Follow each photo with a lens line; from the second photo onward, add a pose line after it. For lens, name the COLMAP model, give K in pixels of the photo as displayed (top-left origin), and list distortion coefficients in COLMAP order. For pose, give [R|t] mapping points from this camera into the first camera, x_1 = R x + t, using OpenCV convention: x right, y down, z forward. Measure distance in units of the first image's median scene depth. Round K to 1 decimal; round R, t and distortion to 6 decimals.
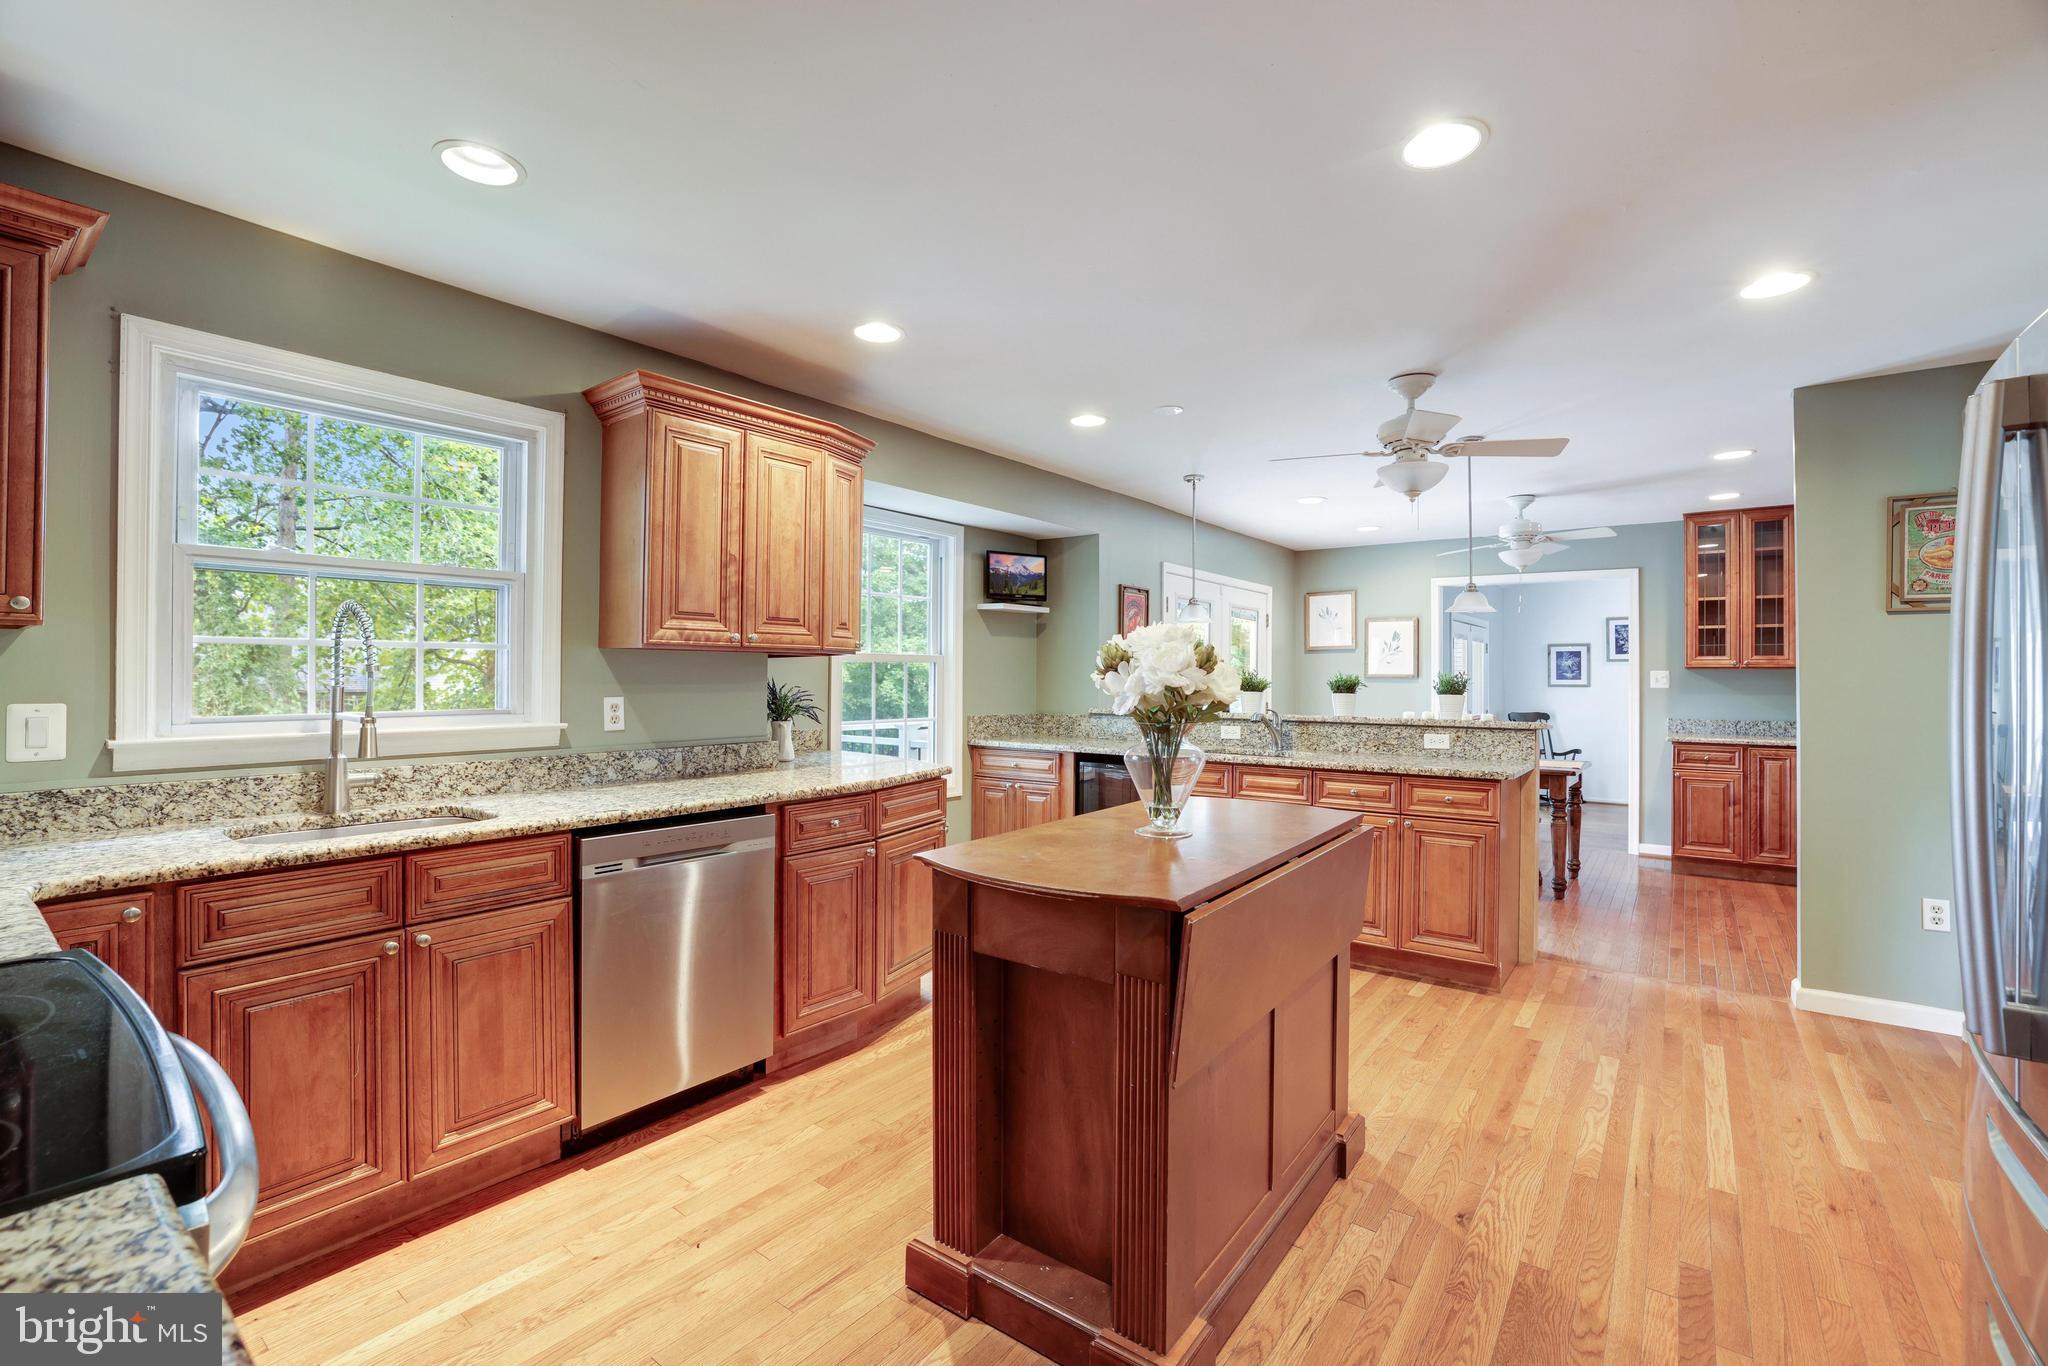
lens RADIAL K [[881.9, 0, 1020.3], [0, 881.9, 676.1], [0, 0, 1]] dist [-0.024167, 0.000429]
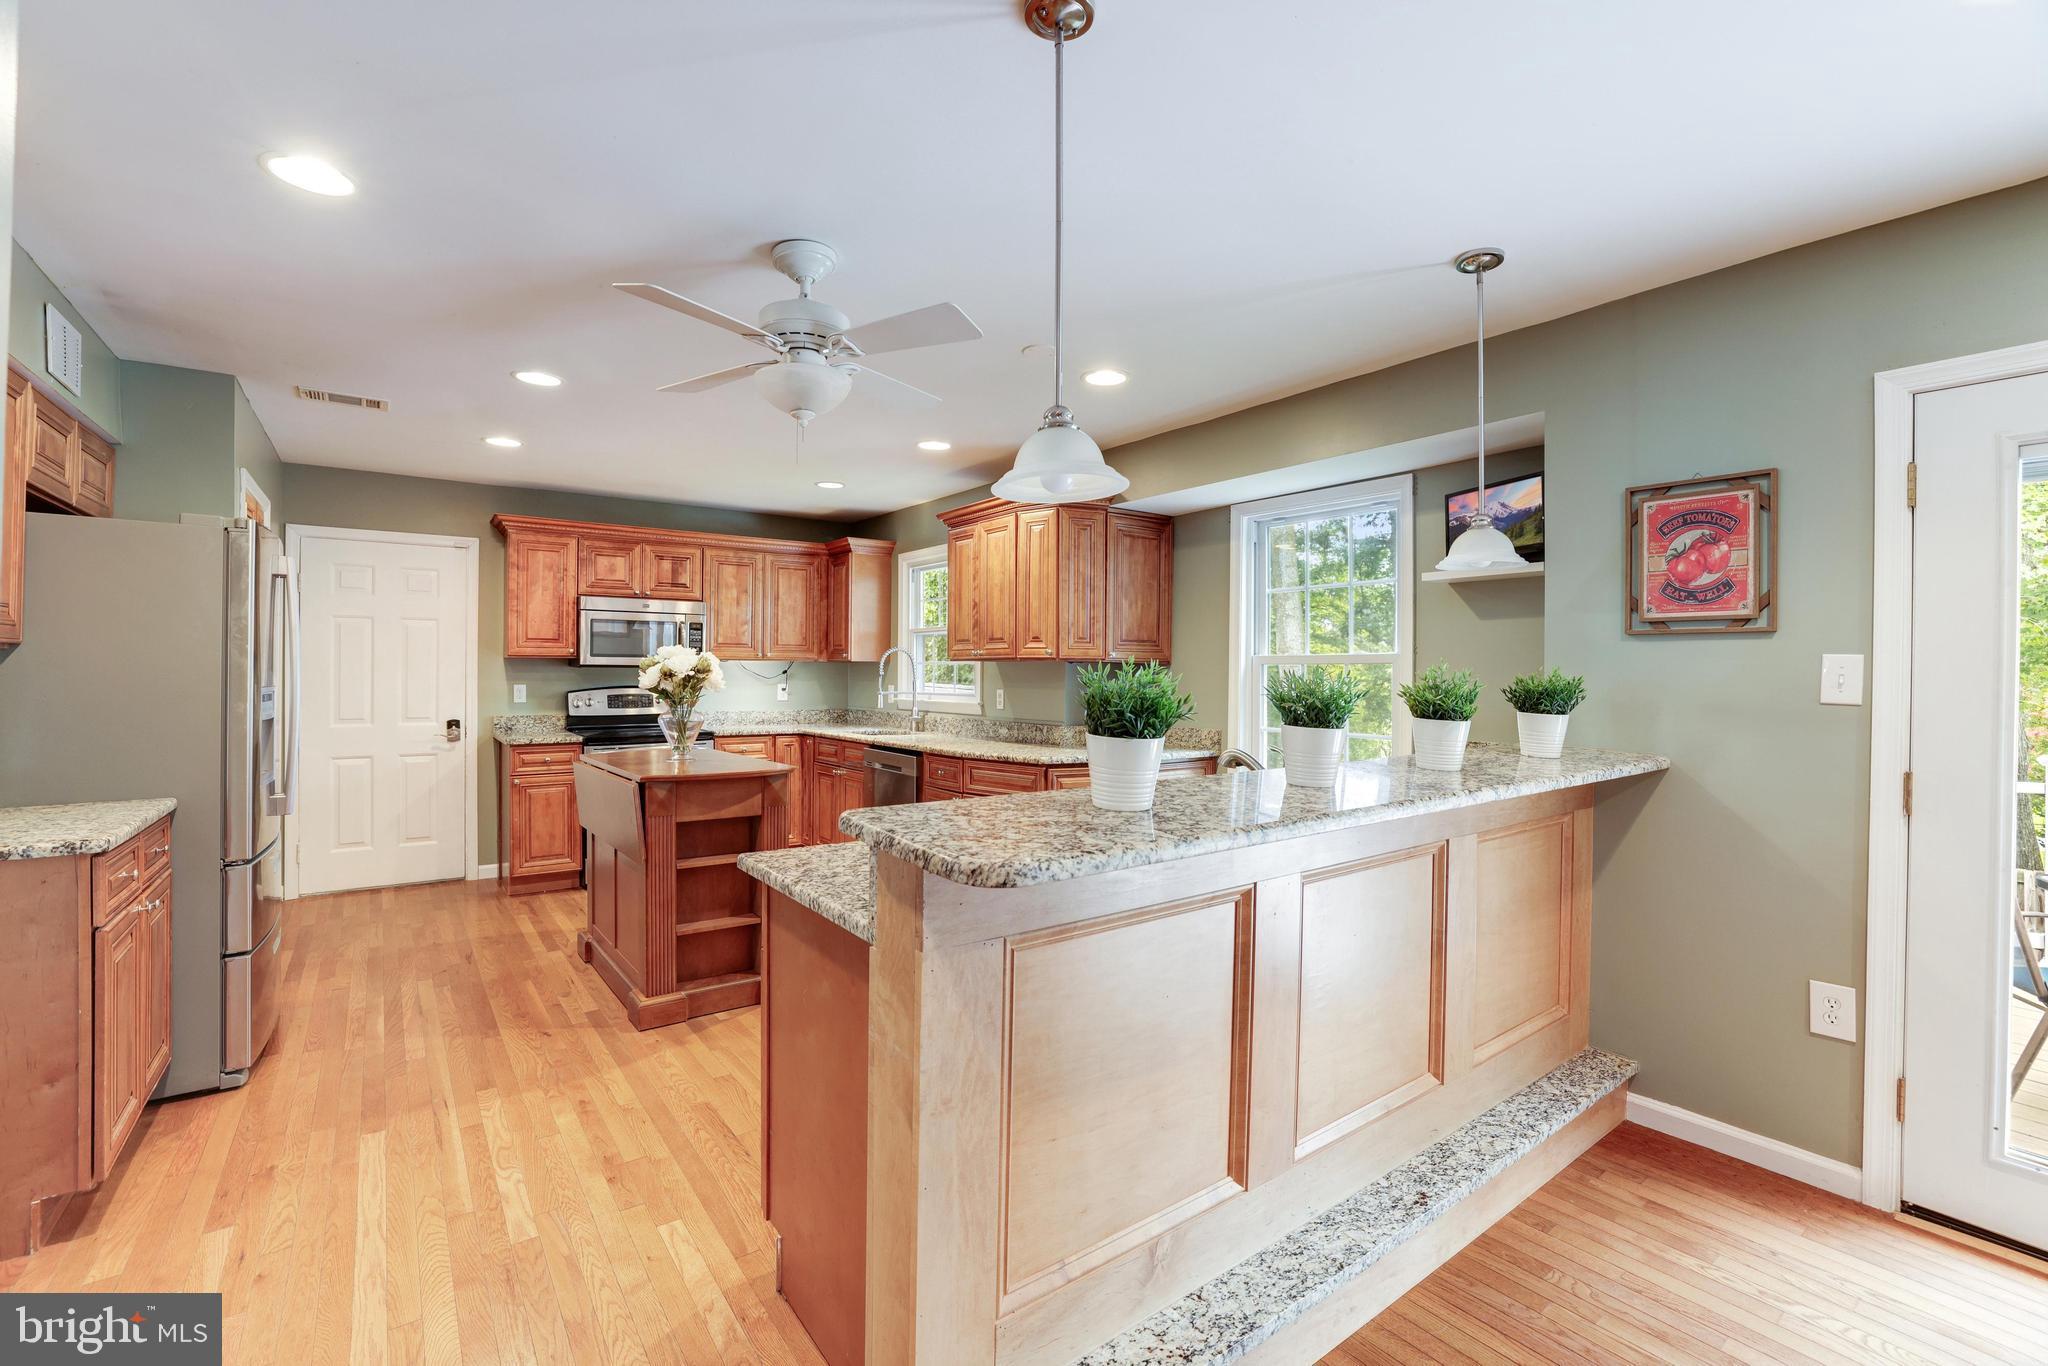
lens RADIAL K [[881.9, 0, 1020.3], [0, 881.9, 676.1], [0, 0, 1]] dist [-0.024167, 0.000429]
pose [[-0.283074, -0.004984, -0.959085, 1.300774], [-0.007952, 0.999964, -0.002850, 0.001624], [0.959065, 0.006820, -0.283104, 1.663141]]
